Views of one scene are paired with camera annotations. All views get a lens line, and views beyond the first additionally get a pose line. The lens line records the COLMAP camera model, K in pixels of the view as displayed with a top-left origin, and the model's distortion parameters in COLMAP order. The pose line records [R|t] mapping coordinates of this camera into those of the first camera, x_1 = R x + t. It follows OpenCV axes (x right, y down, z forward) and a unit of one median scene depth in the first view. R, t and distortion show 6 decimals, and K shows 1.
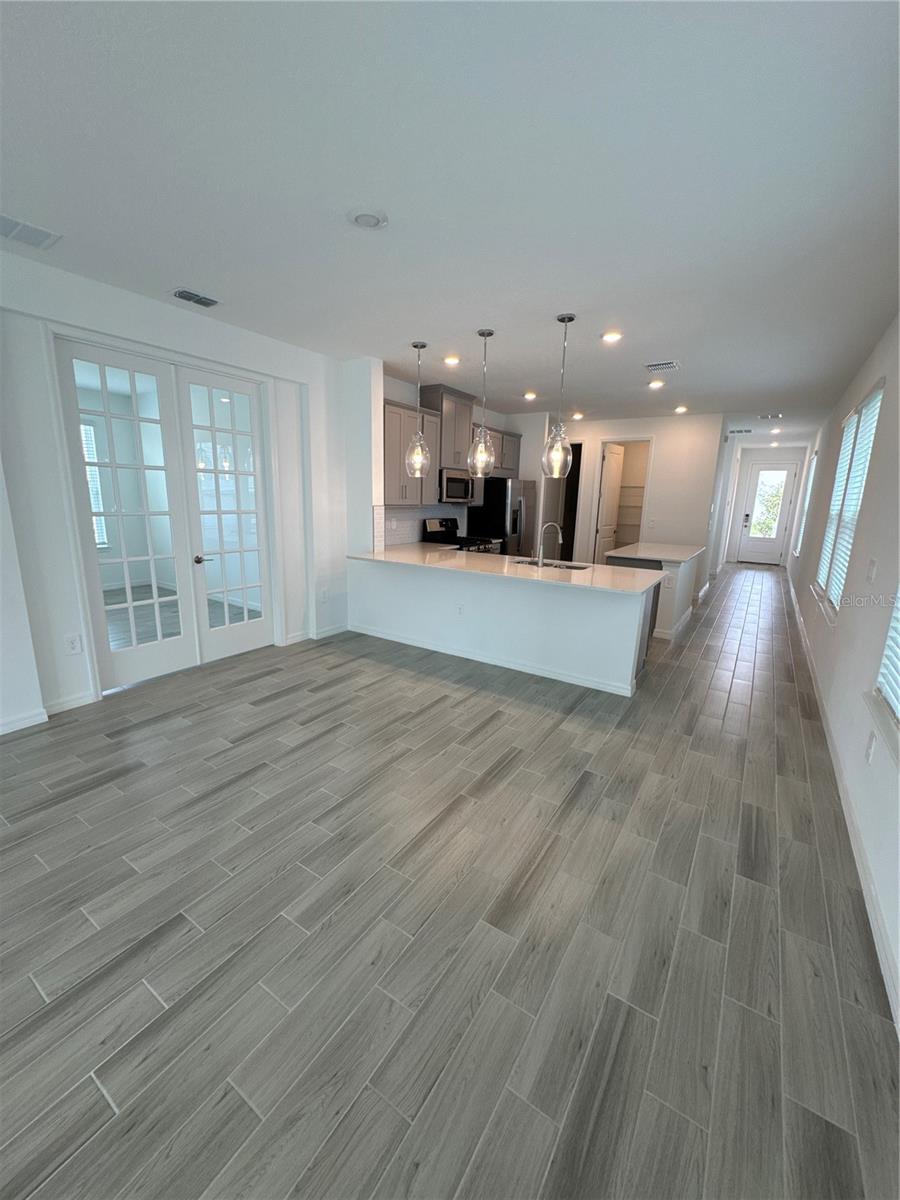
lens RADIAL K [[478.9, 0, 448.8], [0, 478.9, 598.2], [0, 0, 1]] dist [-0.002279, 0.000304]
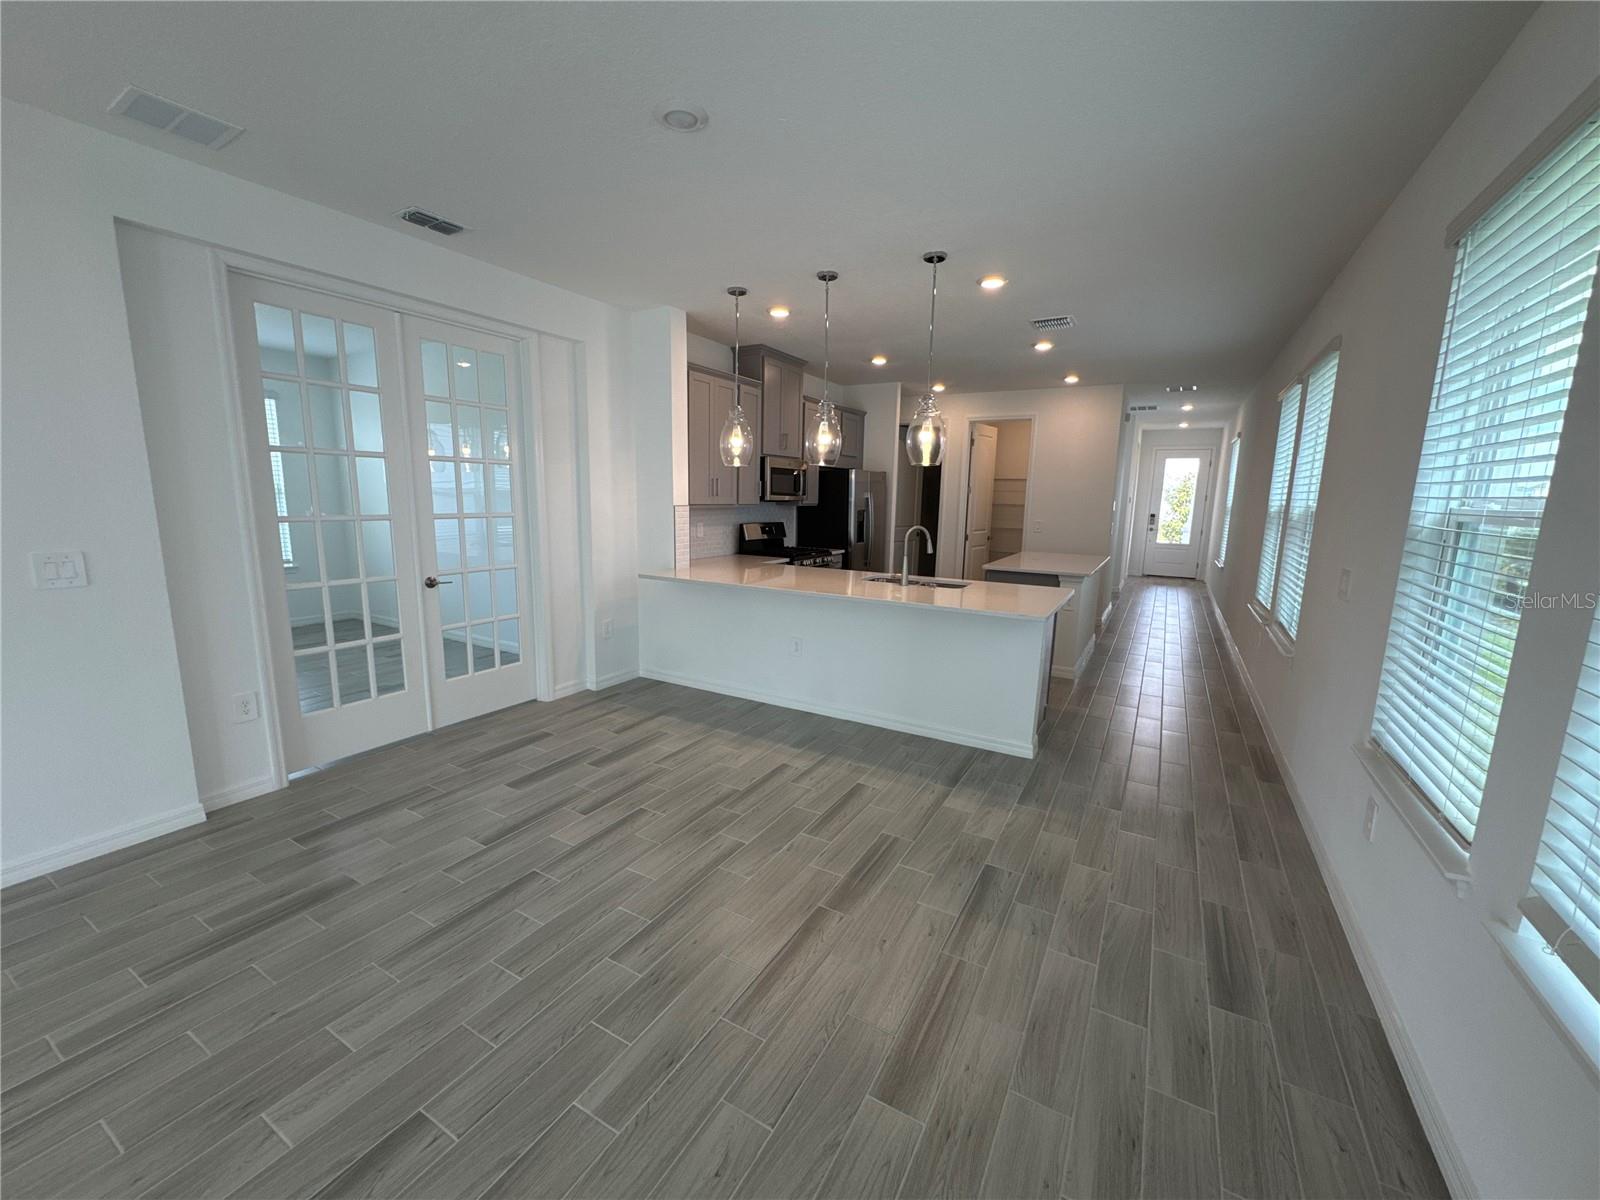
lens RADIAL K [[638.6, 0, 798.6], [0, 638.6, 600.6], [0, 0, 1]] dist [-0.002279, 0.000304]
pose [[0.998185, -0.016027, 0.058055, -0.037079], [0.018610, 0.998848, -0.044240, -0.001125], [-0.057279, 0.045240, 0.997333, 0.027203]]
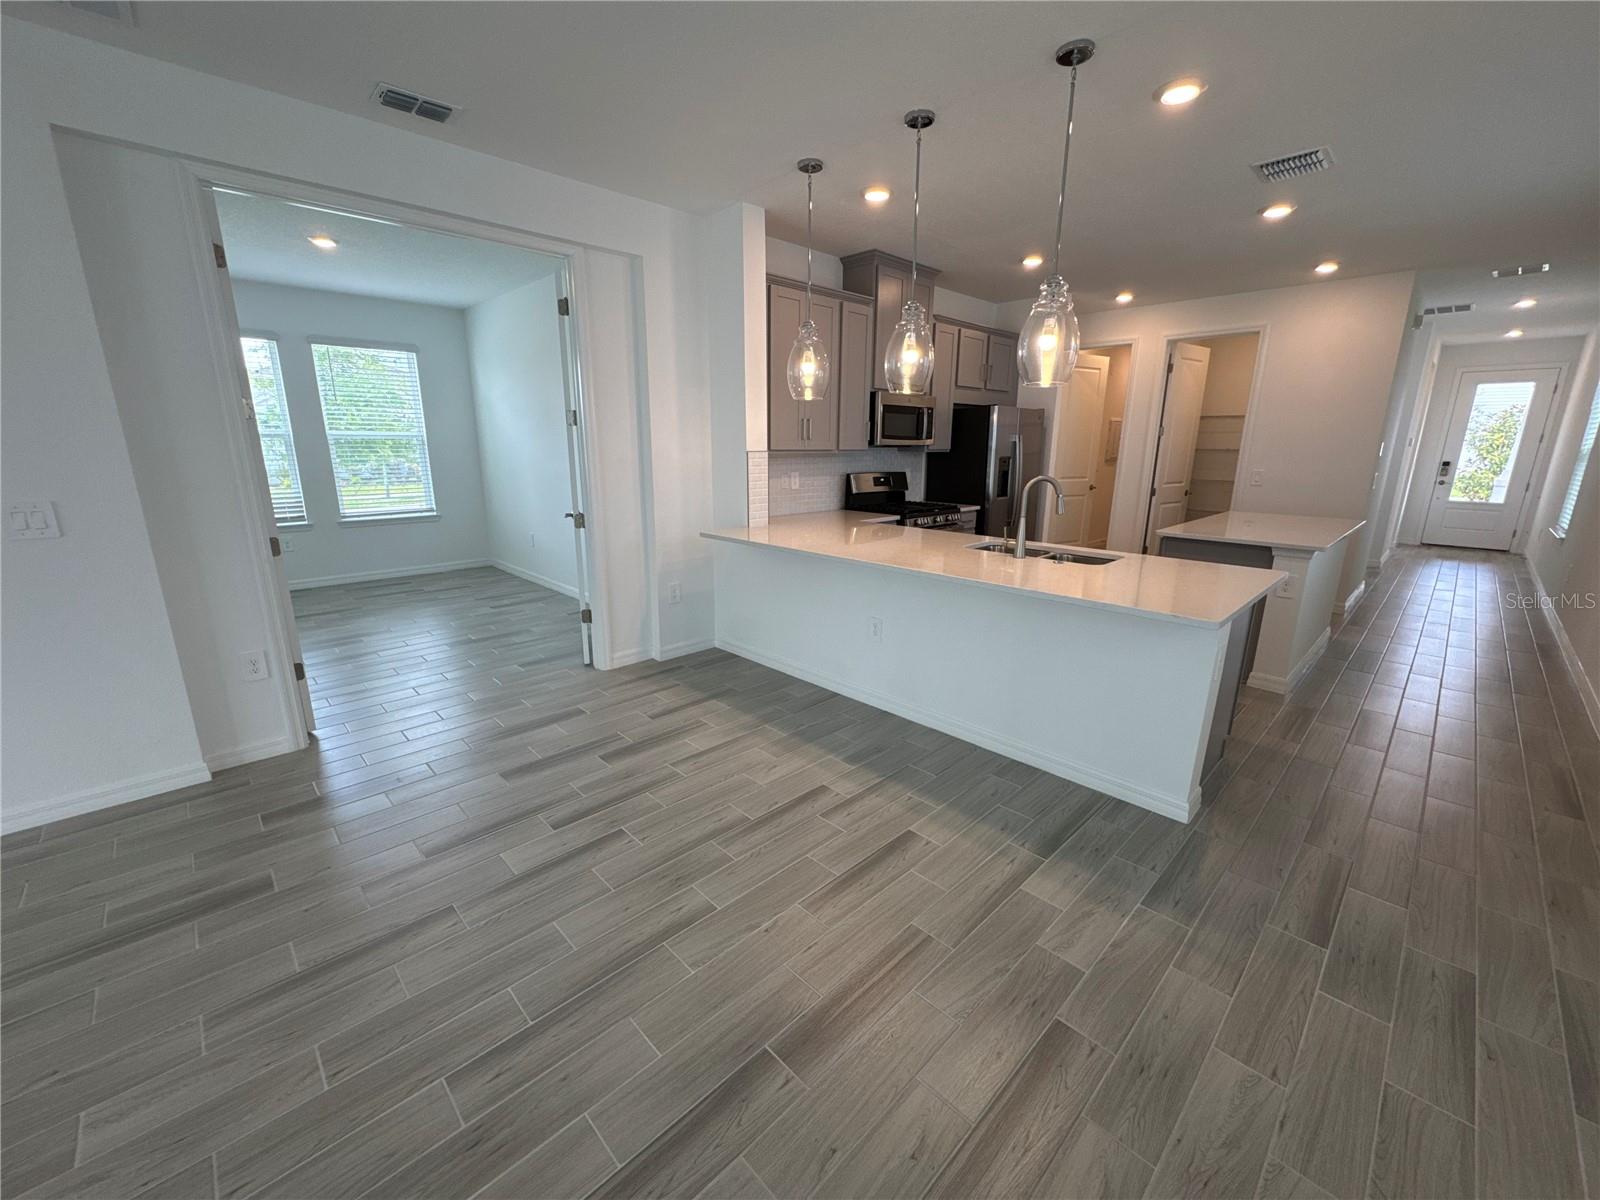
lens RADIAL K [[638.6, 0, 798.9], [0, 638.6, 600.6], [0, 0, 1]] dist [-0.002279, 0.000304]
pose [[0.975960, 0.033846, -0.215305, 0.125633], [-0.027815, 0.999133, 0.030981, -0.038367], [0.216167, -0.024248, 0.976055, 0.281519]]
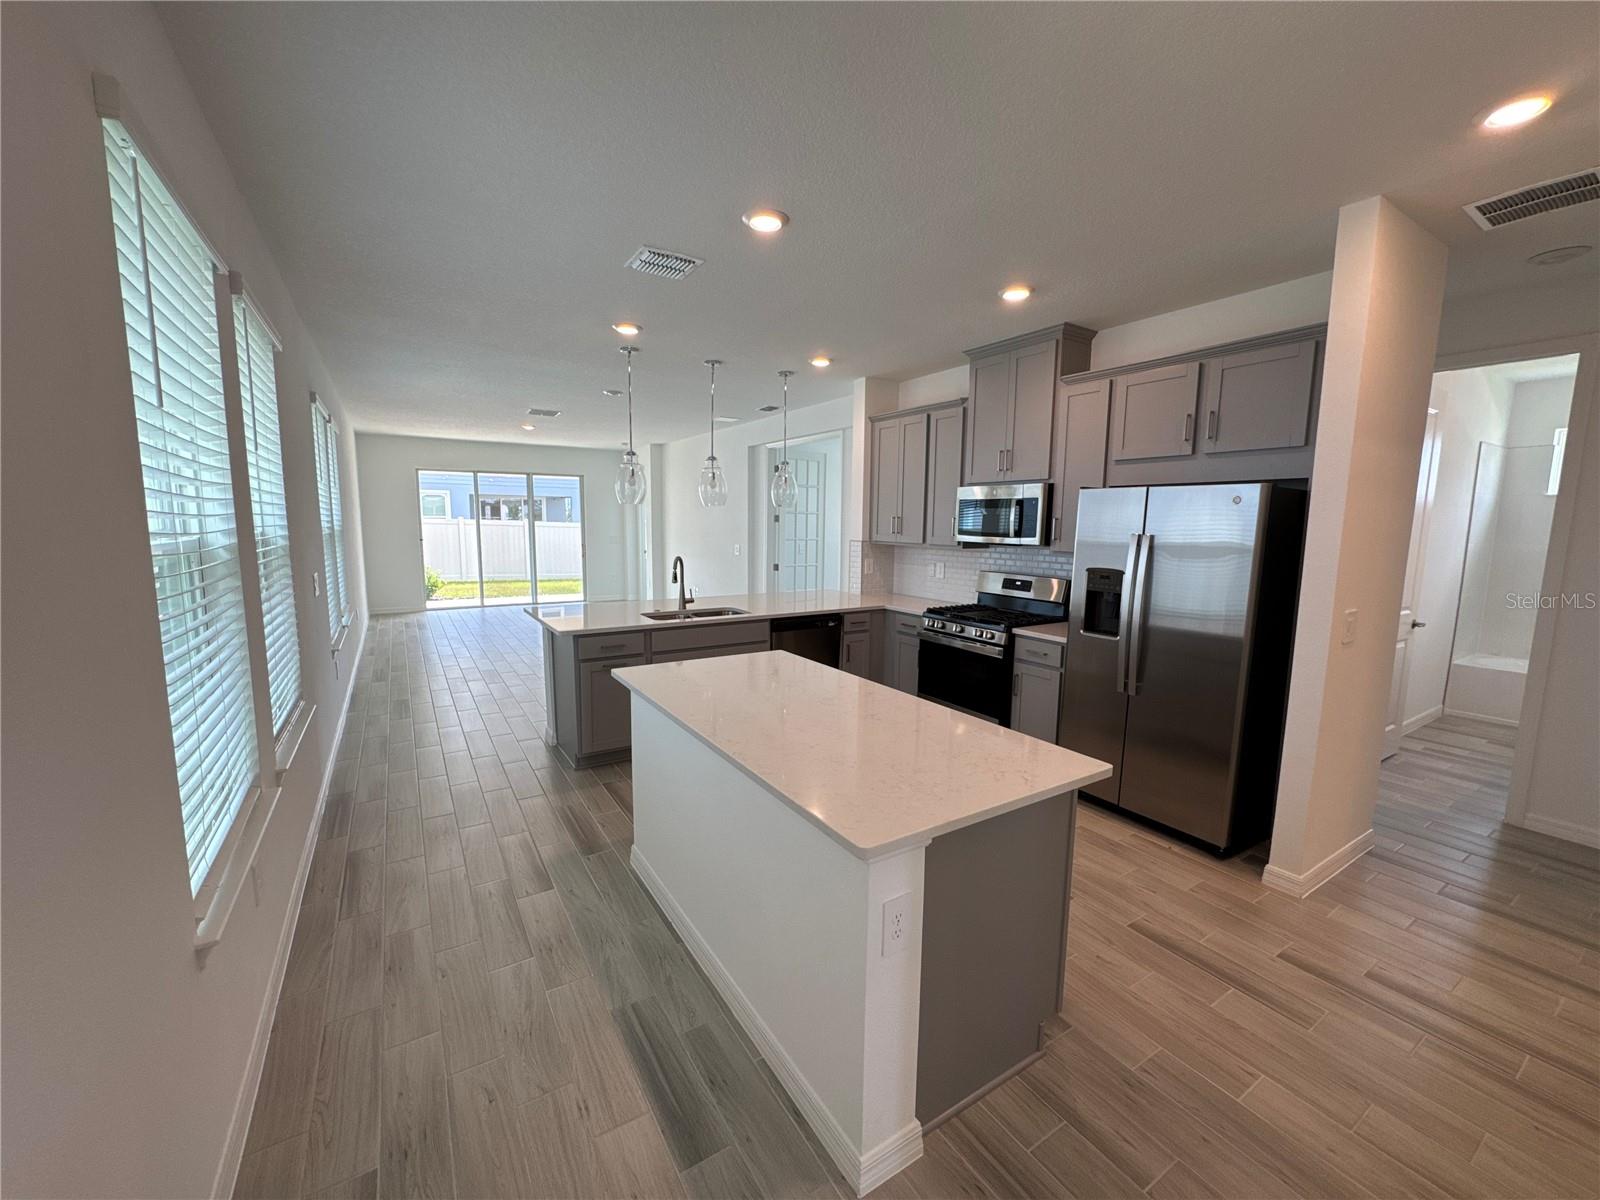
lens RADIAL K [[638.6, 0, 807.7], [0, 638.6, 602.6], [0, 0, 1]] dist [-0.002279, 0.000304]
pose [[-0.404608, 0.093802, -0.909667, 1.332291], [-0.209981, 0.958619, 0.192246, -0.406332], [0.890056, 0.268797, -0.368169, 1.927581]]
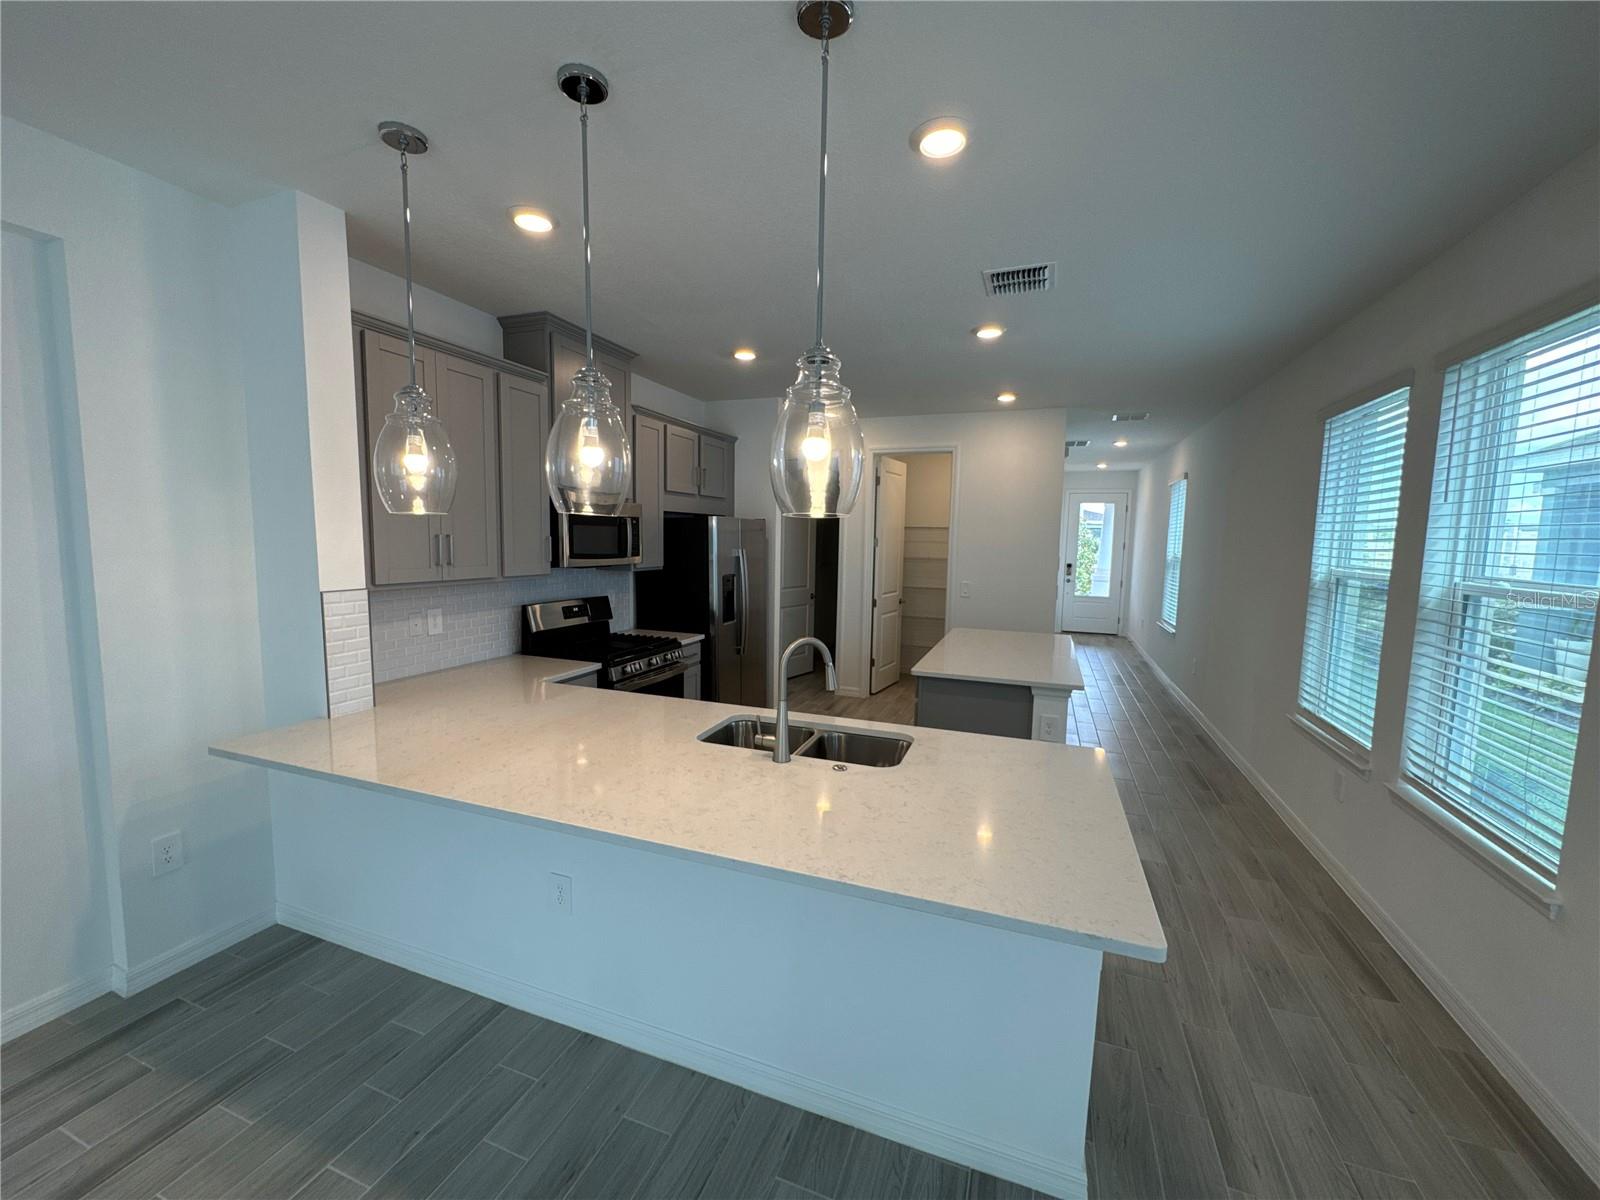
lens RADIAL K [[638.6, 0, 800.2], [0, 638.6, 601.8], [0, 0, 1]] dist [-0.002279, 0.000304]
pose [[0.975496, -0.031054, 0.217815, 0.124560], [0.053961, 0.993521, -0.100019, -0.162622], [-0.213298, 0.109321, 0.970852, 0.625798]]
